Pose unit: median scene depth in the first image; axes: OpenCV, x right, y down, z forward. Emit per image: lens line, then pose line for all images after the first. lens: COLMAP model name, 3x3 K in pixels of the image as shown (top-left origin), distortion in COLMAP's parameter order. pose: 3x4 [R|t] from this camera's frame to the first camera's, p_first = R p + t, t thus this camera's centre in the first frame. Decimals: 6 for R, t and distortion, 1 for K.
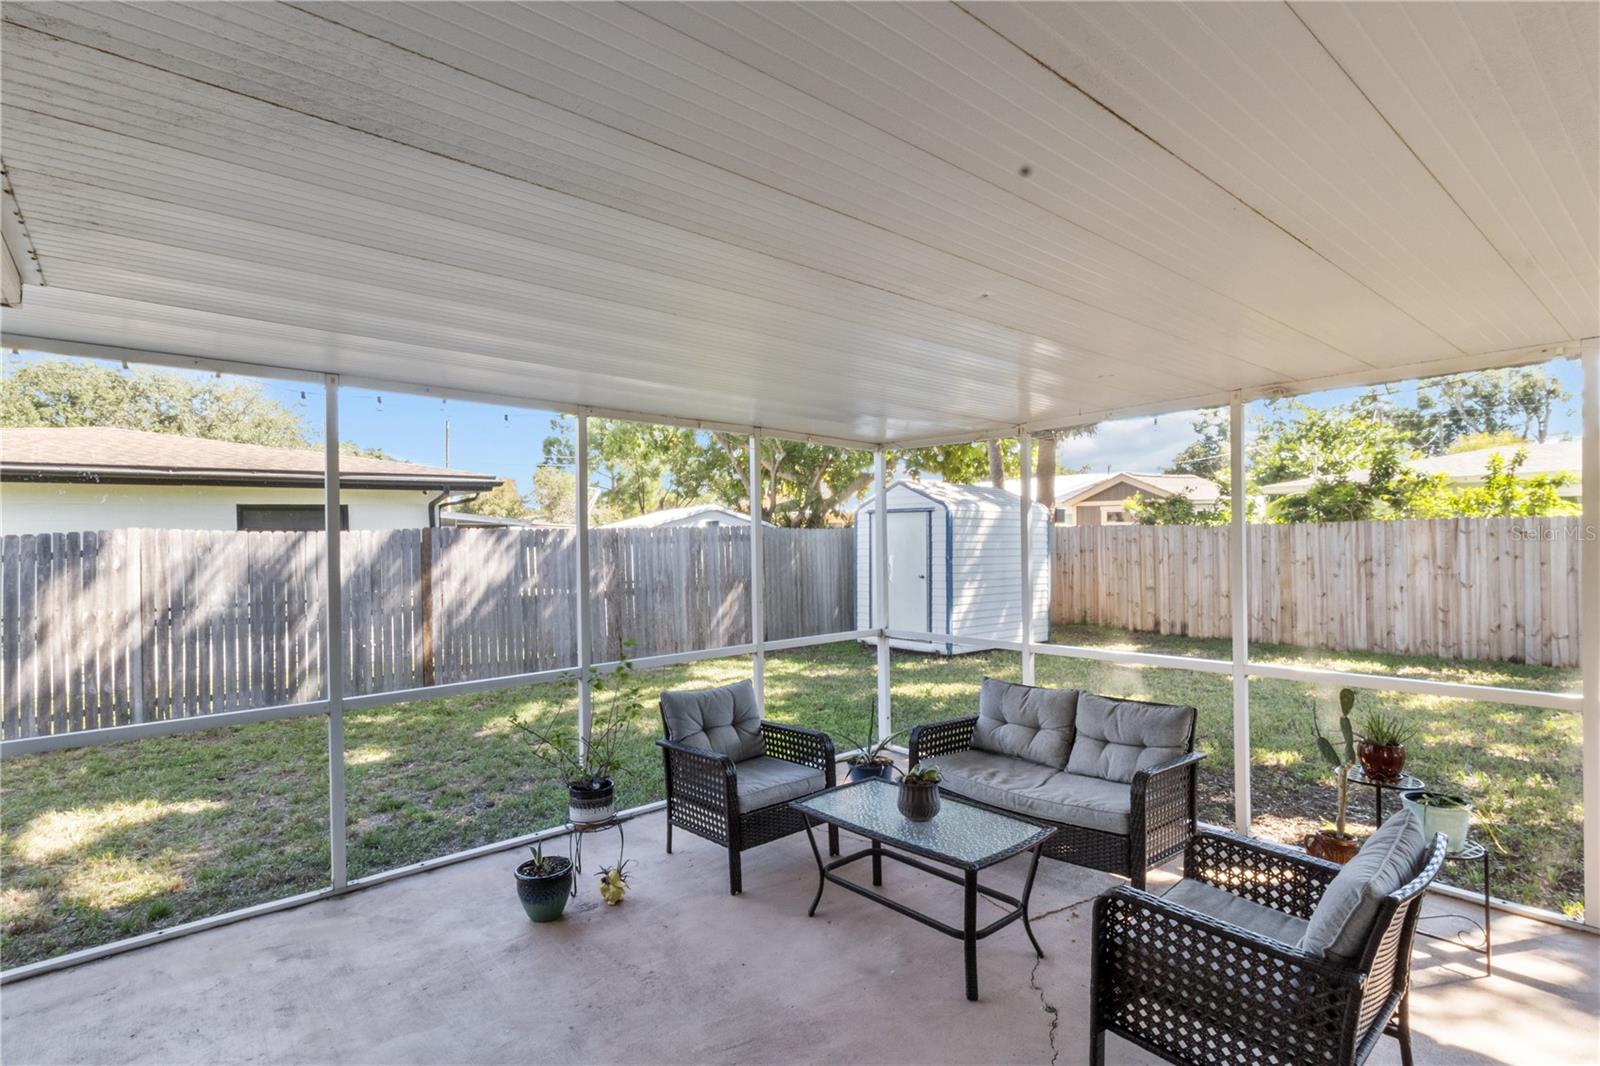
lens RADIAL K [[787.4, 0, 789.5], [0, 787.4, 538.2], [0, 0, 1]] dist [0.020130, 0.000184]
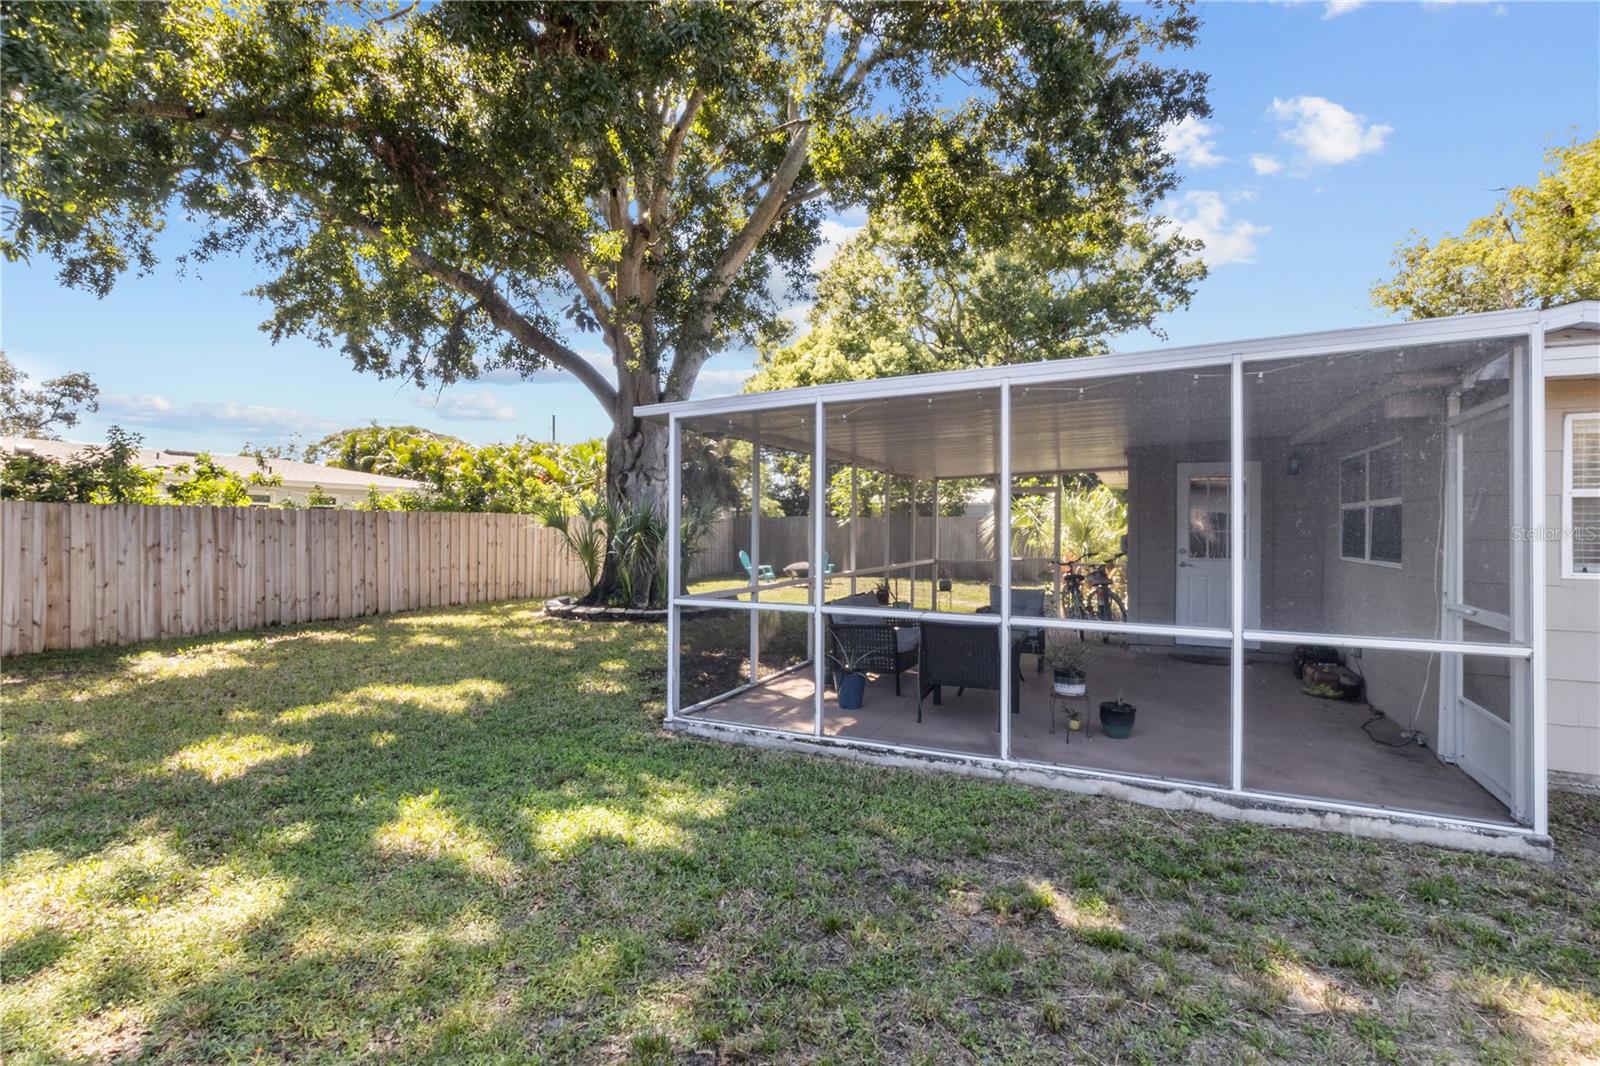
lens RADIAL K [[741.6, 0, 797.2], [0, 741.6, 533.5], [0, 0, 1]] dist [0.006942, -0.000810]
pose [[-0.412288, 0.010826, 0.910989, -0.429558], [0.000795, 0.999933, -0.011524, 0.024649], [-0.911053, -0.004027, -0.412269, 0.672147]]
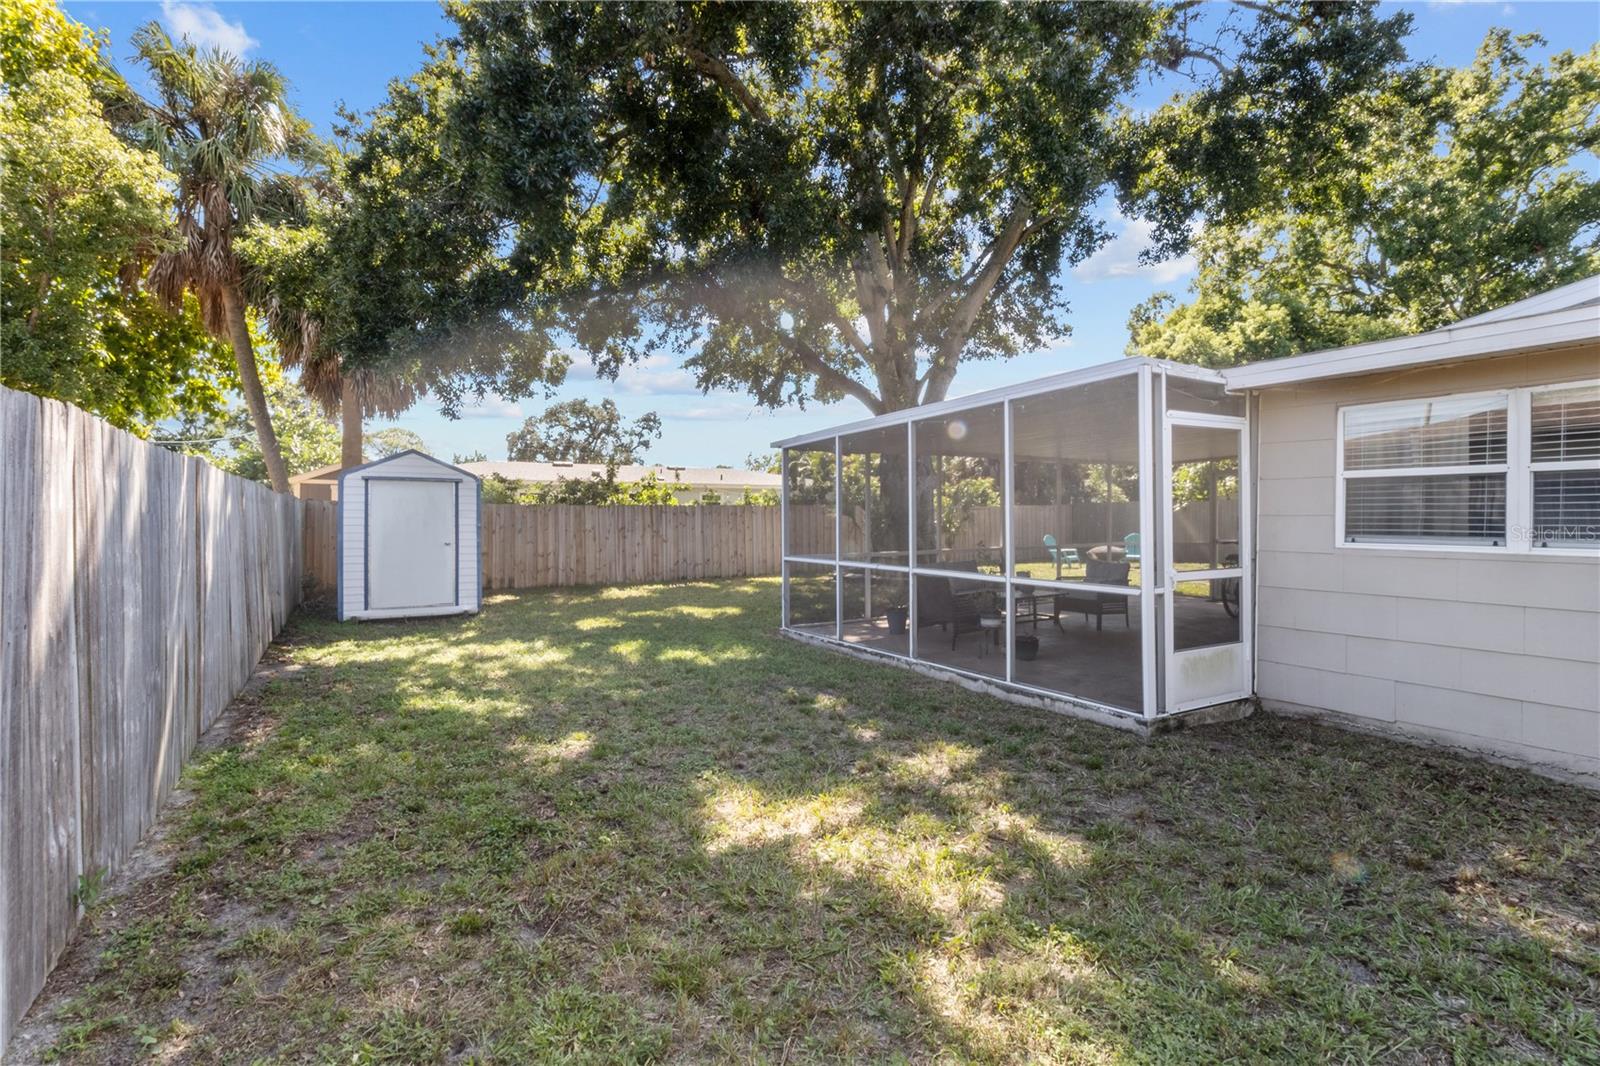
lens RADIAL K [[741.6, 0, 794.2], [0, 741.6, 529.3], [0, 0, 1]] dist [0.006942, -0.000810]
pose [[0.172730, 0.001195, 0.984968, -0.762394], [0.000691, 0.999999, -0.001334, 0.033699], [-0.984969, 0.000911, 0.172729, 0.382721]]
